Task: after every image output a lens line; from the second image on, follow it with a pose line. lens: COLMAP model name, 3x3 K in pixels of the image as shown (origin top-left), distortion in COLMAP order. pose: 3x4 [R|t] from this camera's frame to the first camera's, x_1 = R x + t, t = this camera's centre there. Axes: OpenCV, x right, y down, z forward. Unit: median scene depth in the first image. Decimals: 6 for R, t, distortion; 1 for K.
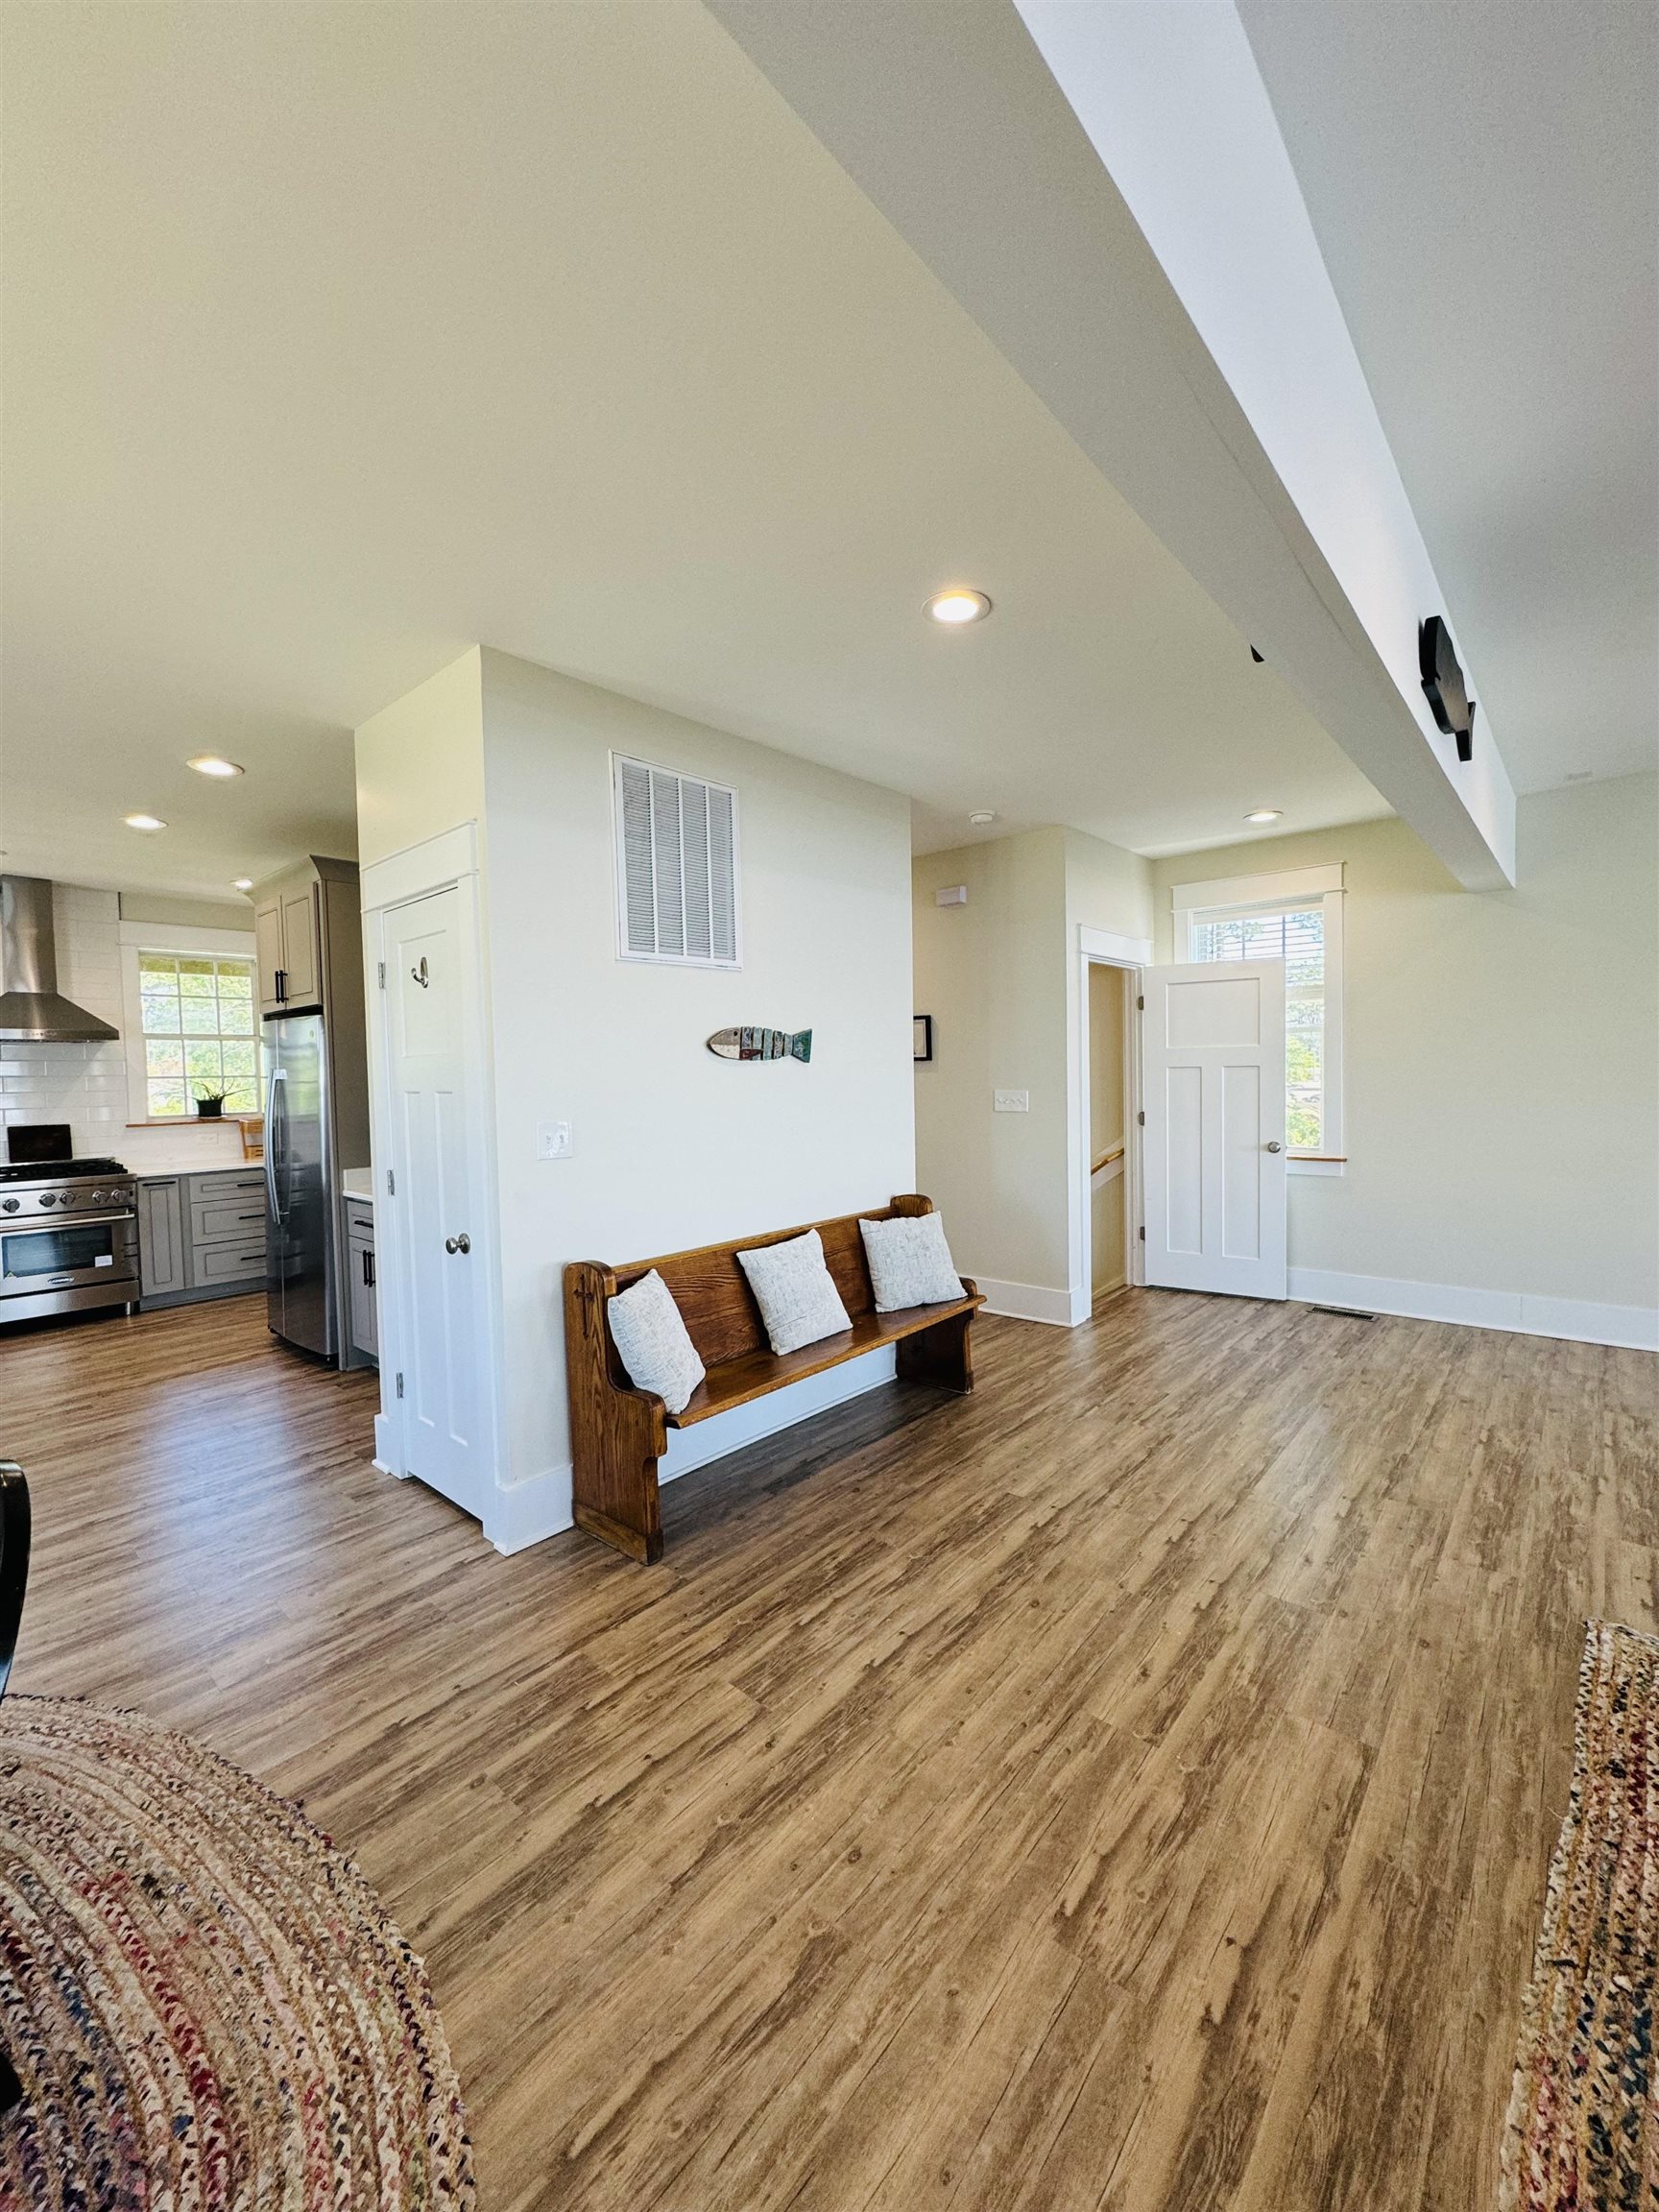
lens RADIAL K [[884.9, 0, 817.9], [0, 884.9, 1103.8], [0, 0, 1]] dist [0.000720, 0.000181]
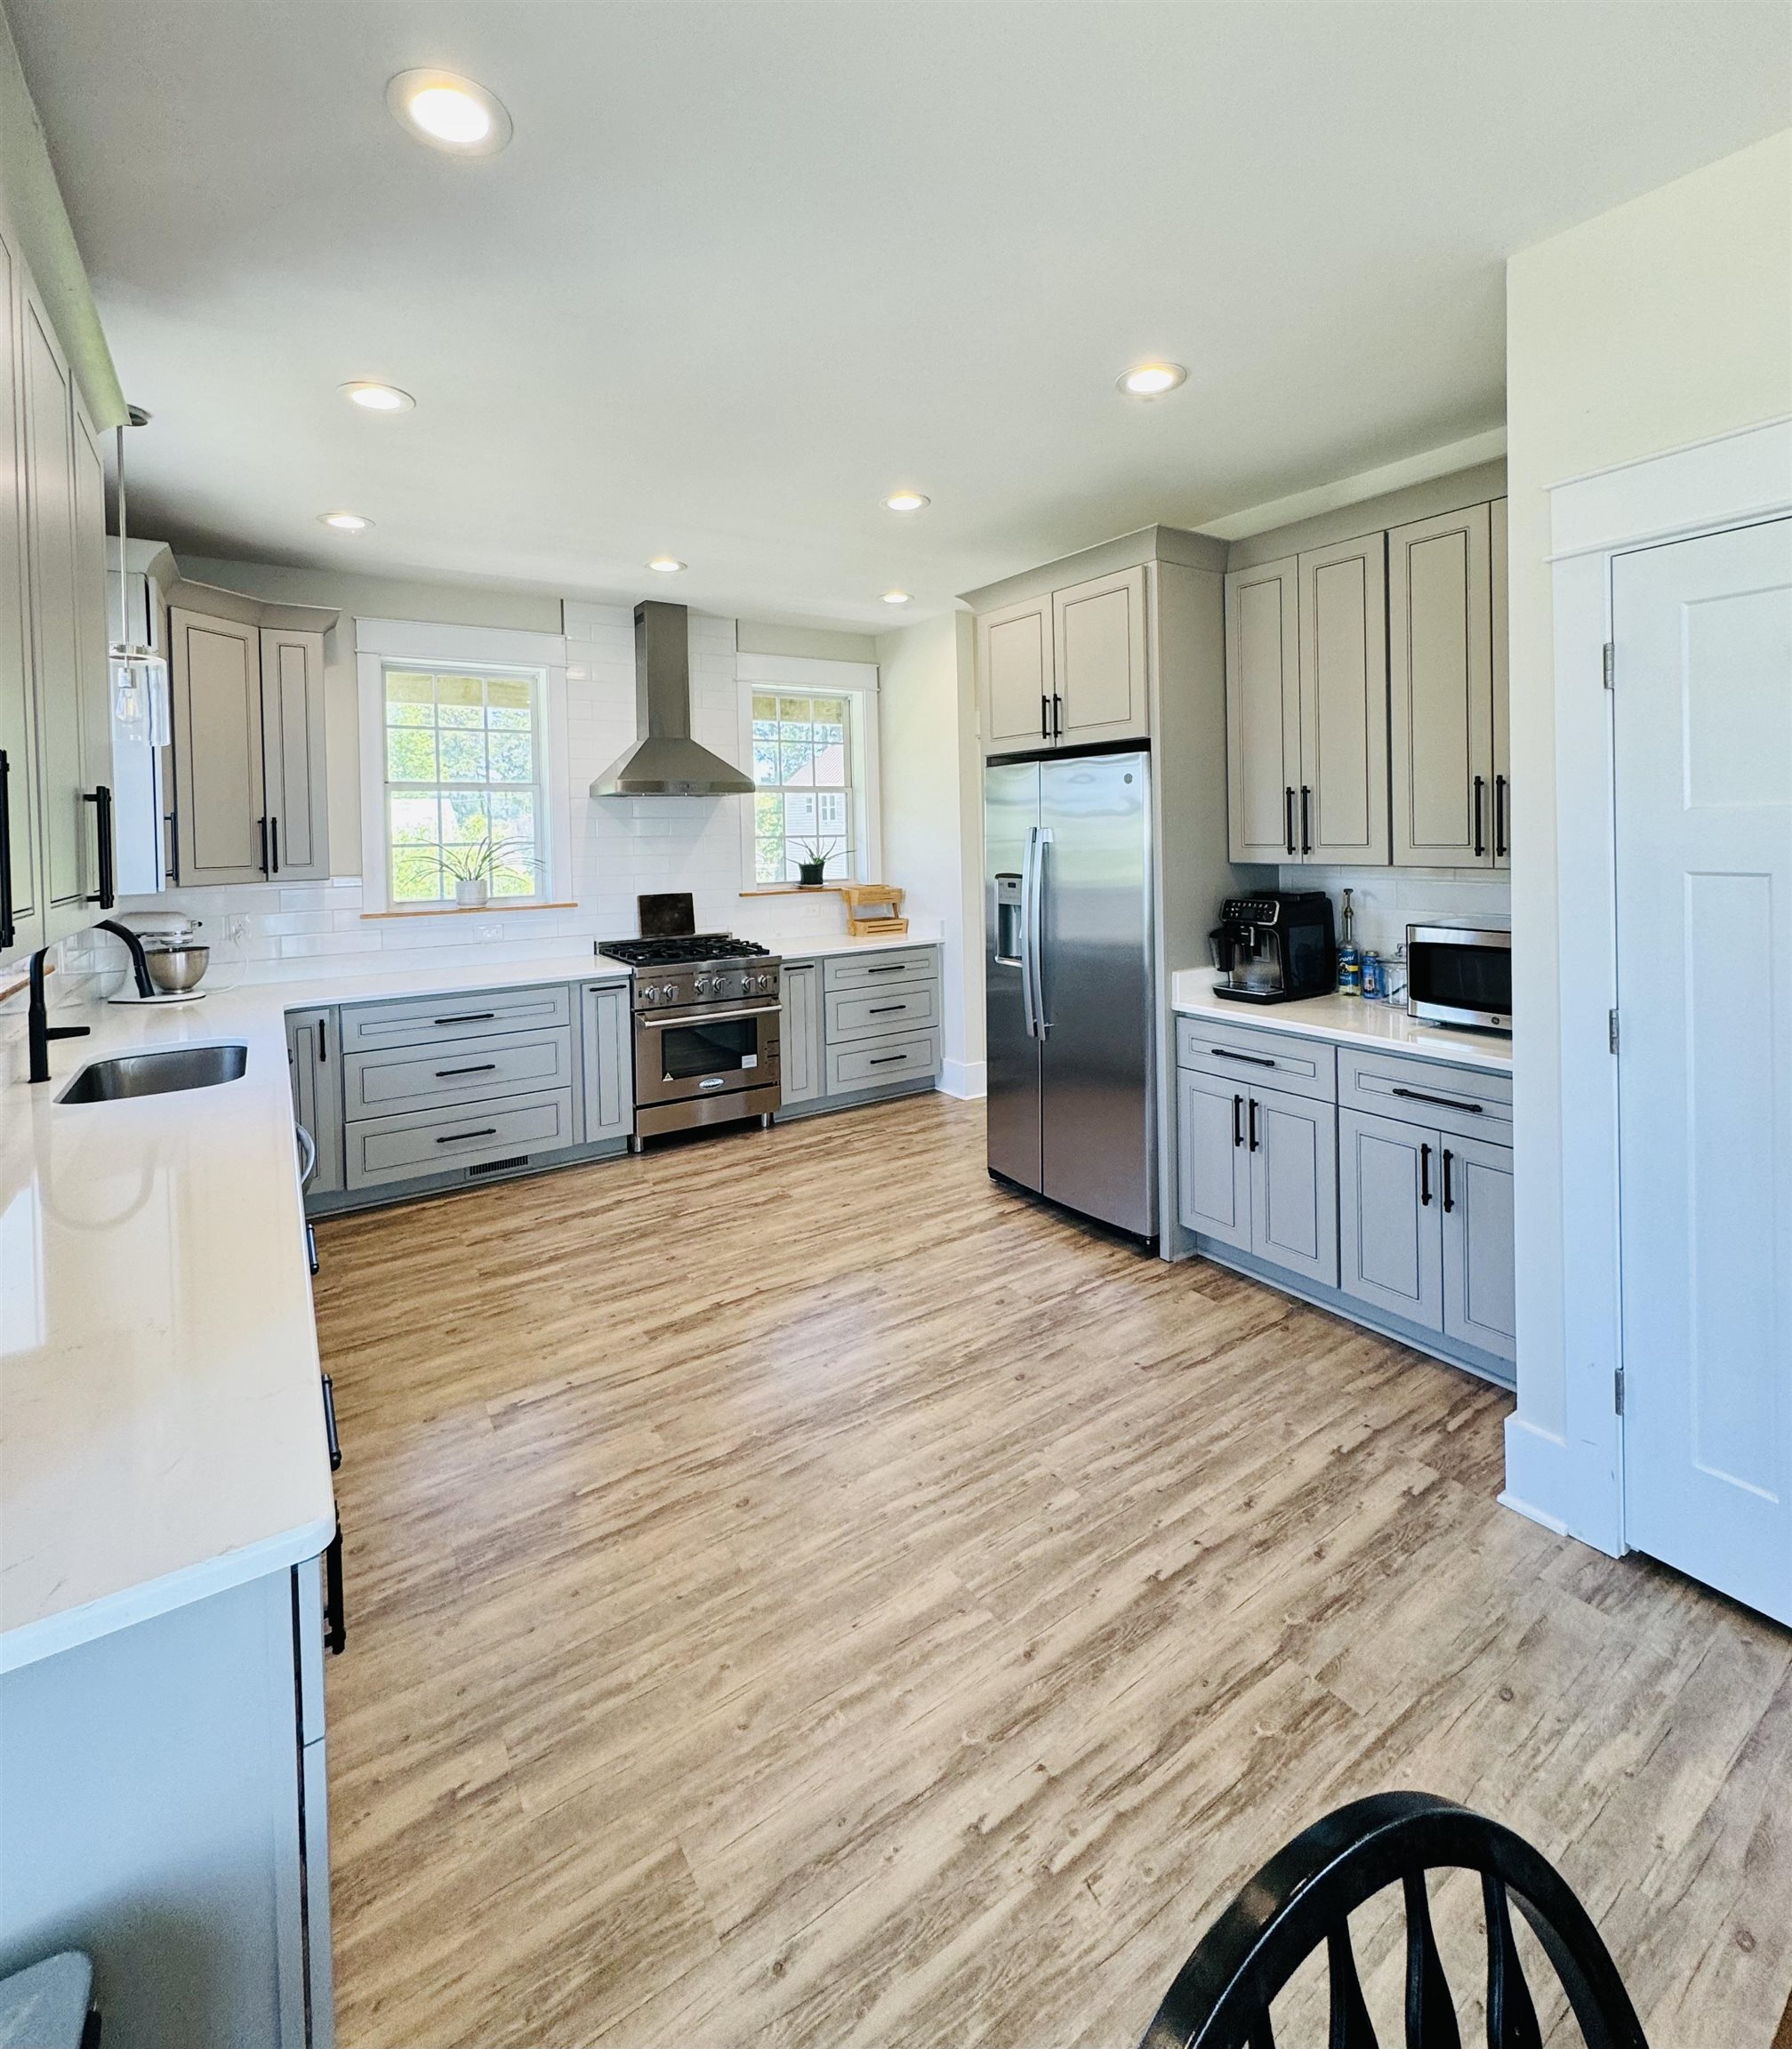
lens RADIAL K [[952.4, 0, 908.3], [0, 952.4, 844.8], [0, 0, 1]] dist [-0.003029, -0.000255]
pose [[0.970721, 0.003866, -0.240181, -0.425535], [-0.008261, 0.999816, -0.017294, -0.008372], [0.240070, 0.018772, 0.970574, 0.166333]]
